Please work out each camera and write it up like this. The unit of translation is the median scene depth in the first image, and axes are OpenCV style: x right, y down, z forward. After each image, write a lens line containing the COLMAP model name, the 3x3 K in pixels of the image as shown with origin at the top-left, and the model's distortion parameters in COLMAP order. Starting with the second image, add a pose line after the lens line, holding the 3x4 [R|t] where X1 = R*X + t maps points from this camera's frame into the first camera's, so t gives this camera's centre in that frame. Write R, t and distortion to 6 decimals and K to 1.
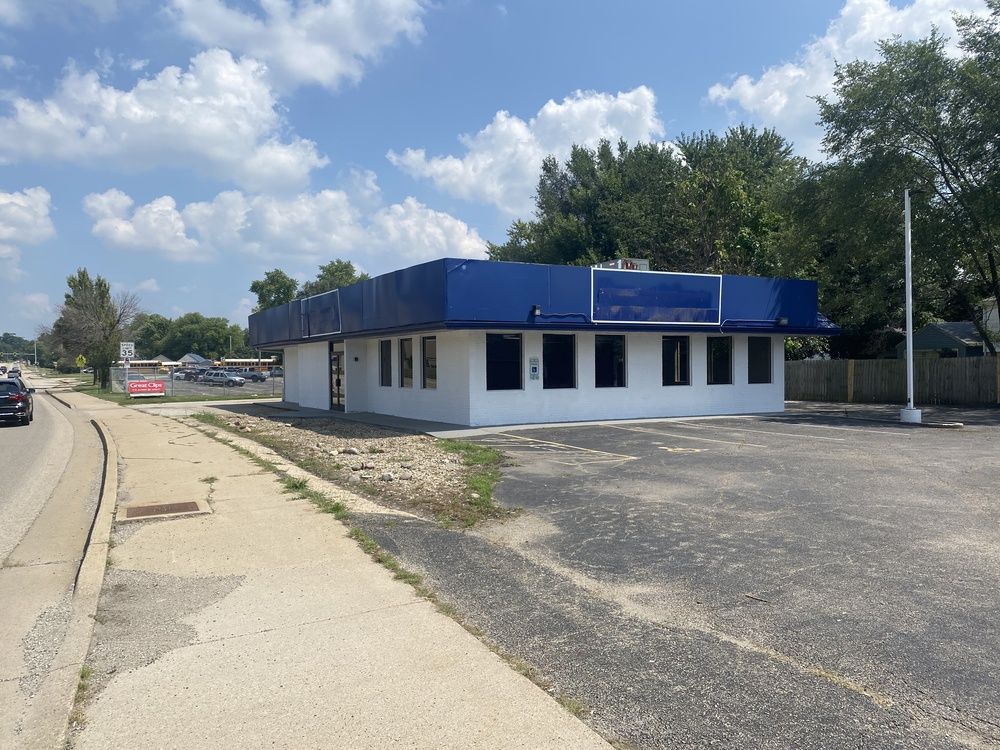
lens RADIAL K [[763.2, 0, 500.0], [0, 763.2, 375.0], [0, 0, 1]] dist [0.055393, -0.048571]
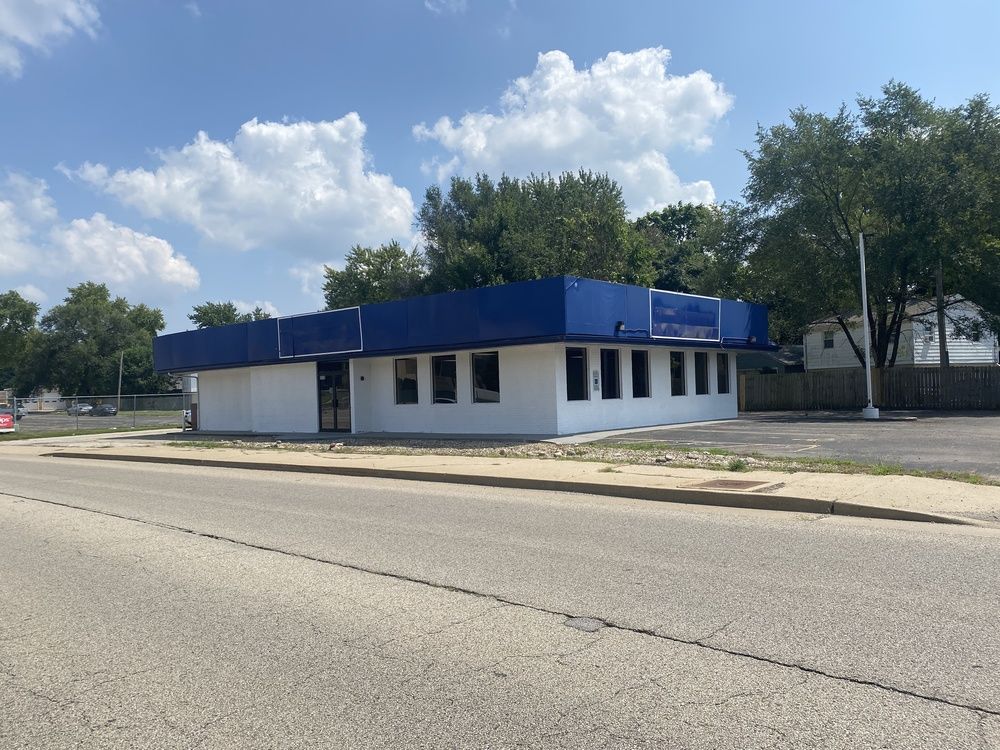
lens RADIAL K [[763.2, 0, 500.0], [0, 763.2, 375.0], [0, 0, 1]] dist [0.055393, -0.048571]
pose [[0.947729, -0.013469, 0.318791, -0.363836], [0.026053, 0.999039, -0.035242, 0.015765], [-0.318010, 0.041706, 0.947170, 0.010805]]
